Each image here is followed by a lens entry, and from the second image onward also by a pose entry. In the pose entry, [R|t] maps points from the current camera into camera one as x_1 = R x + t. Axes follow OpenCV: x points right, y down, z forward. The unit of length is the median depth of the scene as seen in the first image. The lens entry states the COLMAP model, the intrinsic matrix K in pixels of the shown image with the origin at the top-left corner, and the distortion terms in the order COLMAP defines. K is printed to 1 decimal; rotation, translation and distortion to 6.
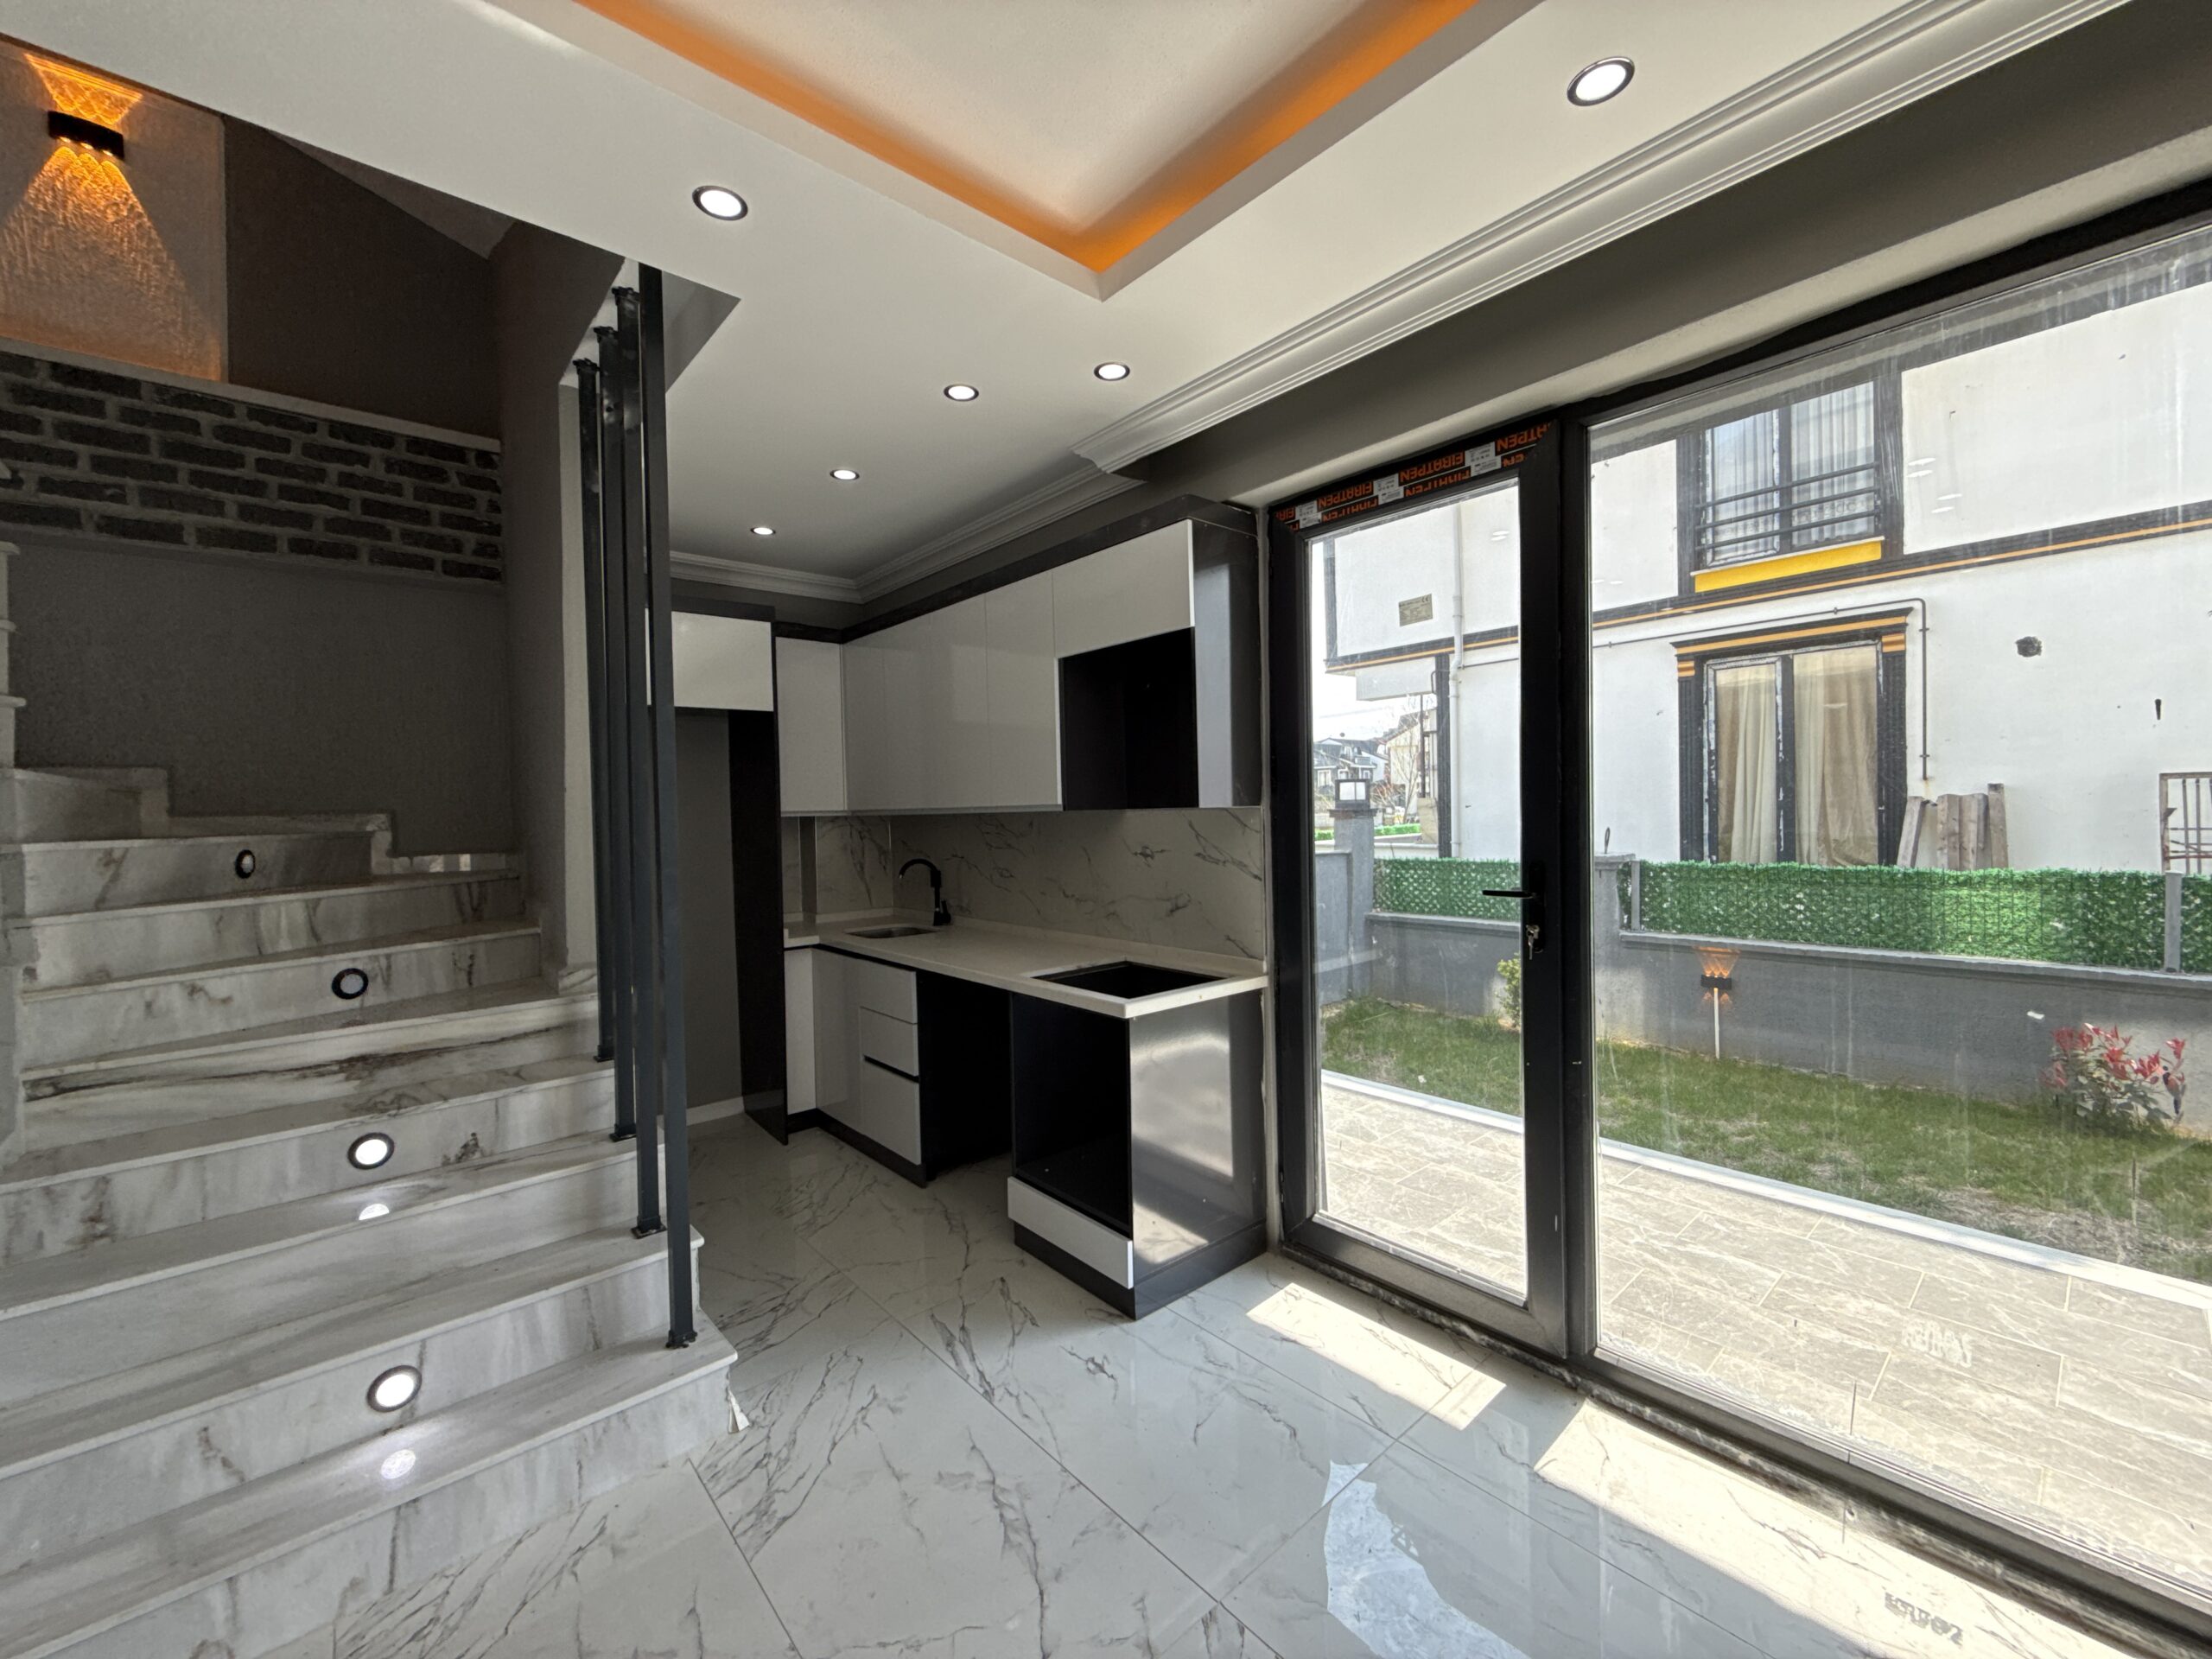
lens RADIAL K [[880.4, 0, 1105.2], [0, 880.4, 829.1], [0, 0, 1]] dist [0.000030, 0.000276]
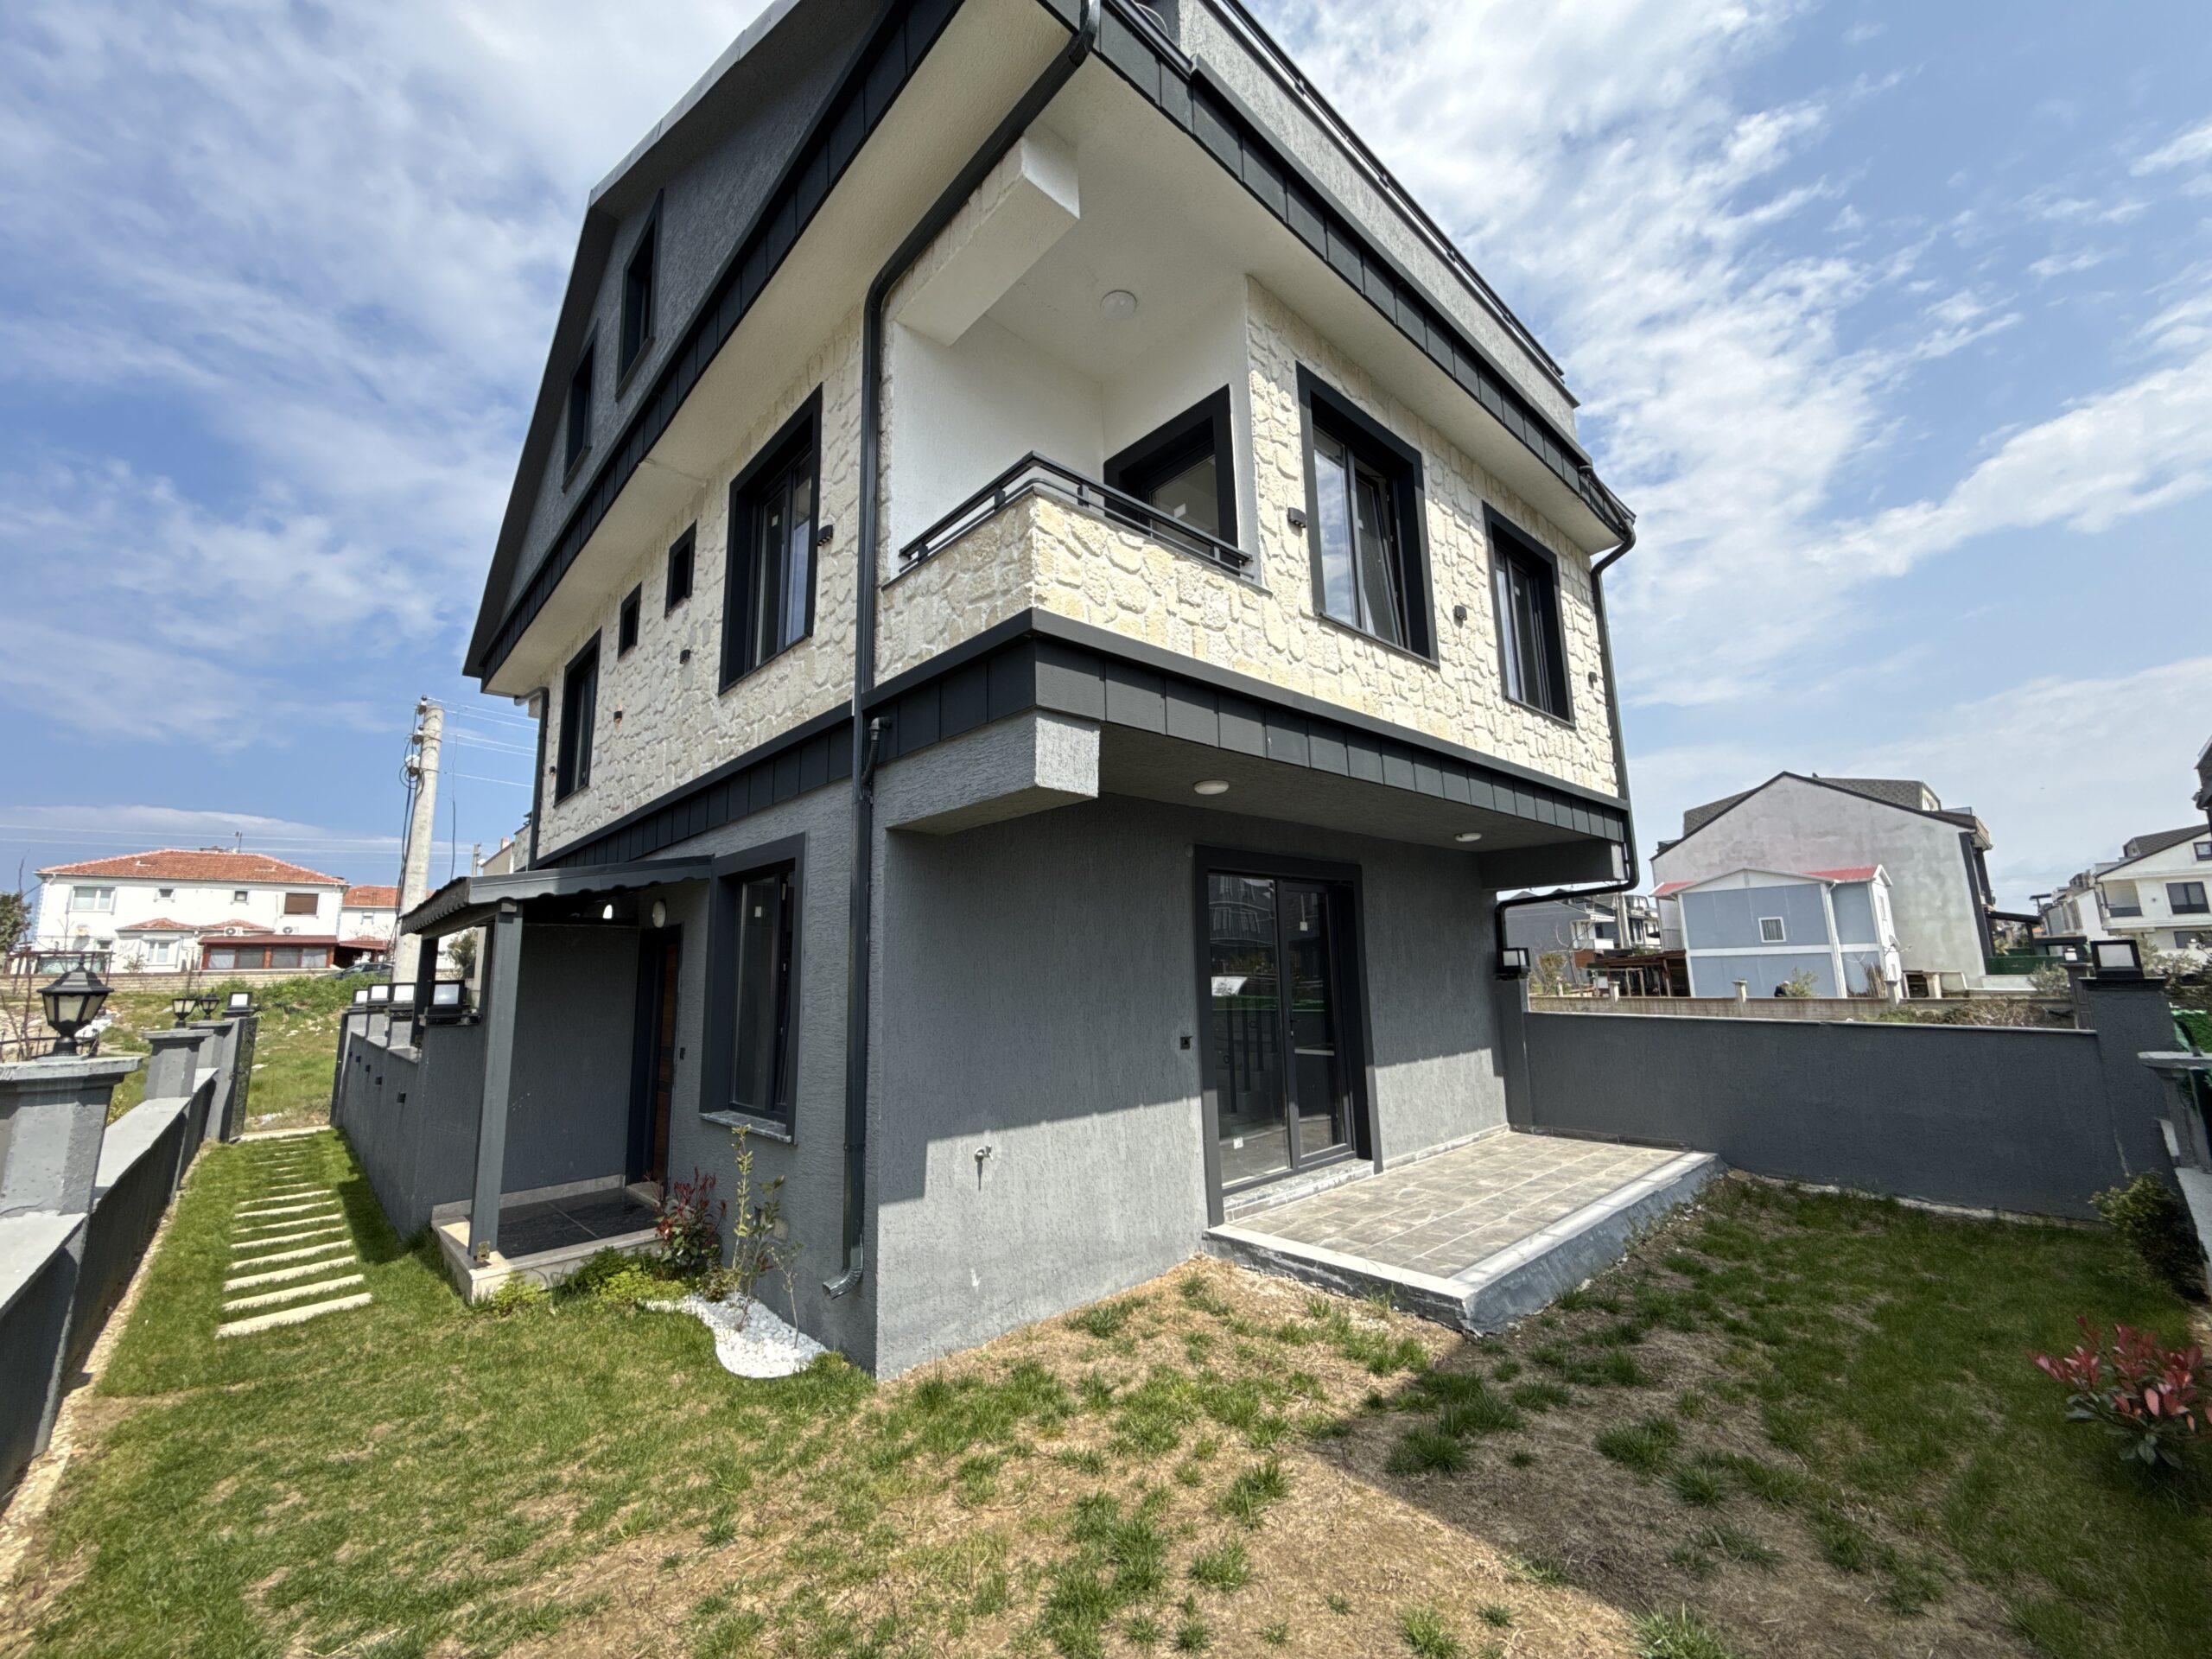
lens RADIAL K [[880.4, 0, 1105.4], [0, 880.4, 828.9], [0, 0, 1]] dist [0.000030, 0.000276]
pose [[0.027064, -0.138629, -0.989974, 2.447725], [0.005301, 0.990343, -0.138536, -0.117958], [0.999620, -0.001498, 0.027537, 0.163482]]
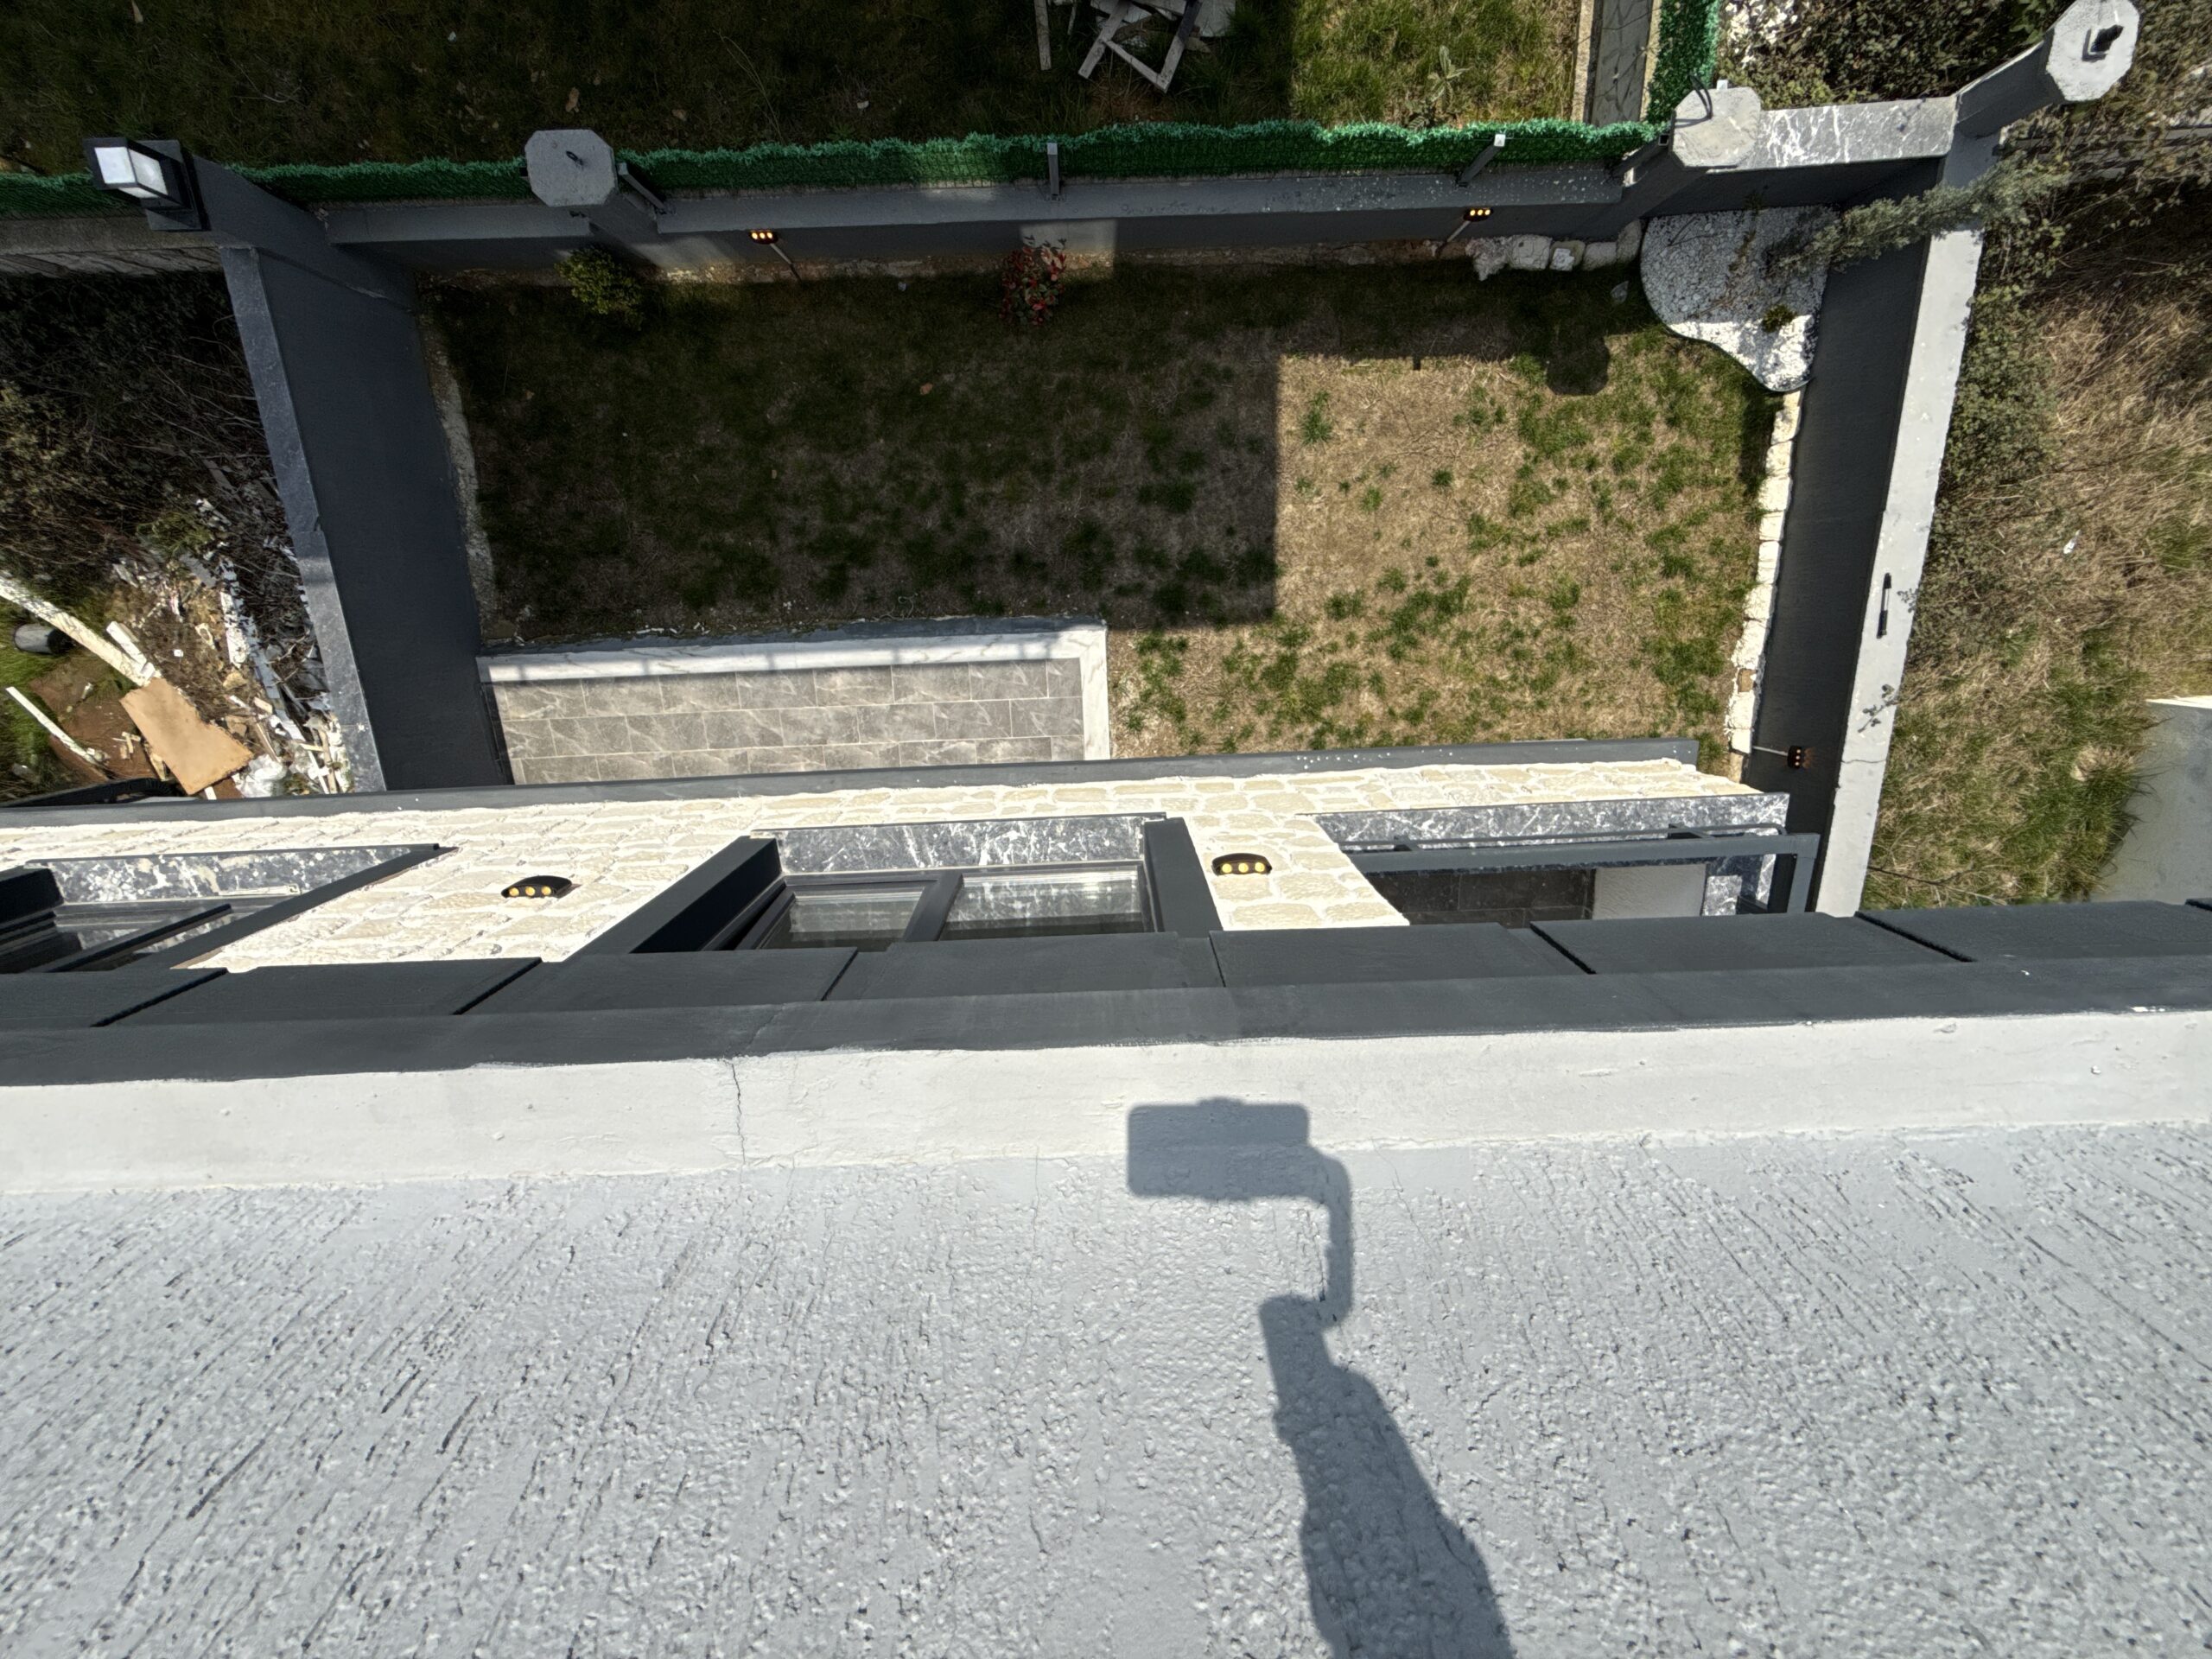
lens RADIAL K [[880.4, 0, 1104.8], [0, 880.4, 832.0], [0, 0, 1]] dist [0.000030, 0.000276]
pose [[0.621754, -0.761932, -0.181334, 1.039081], [-0.010107, -0.239312, 0.970890, -1.633640], [-0.783147, -0.601822, -0.156494, 0.786307]]
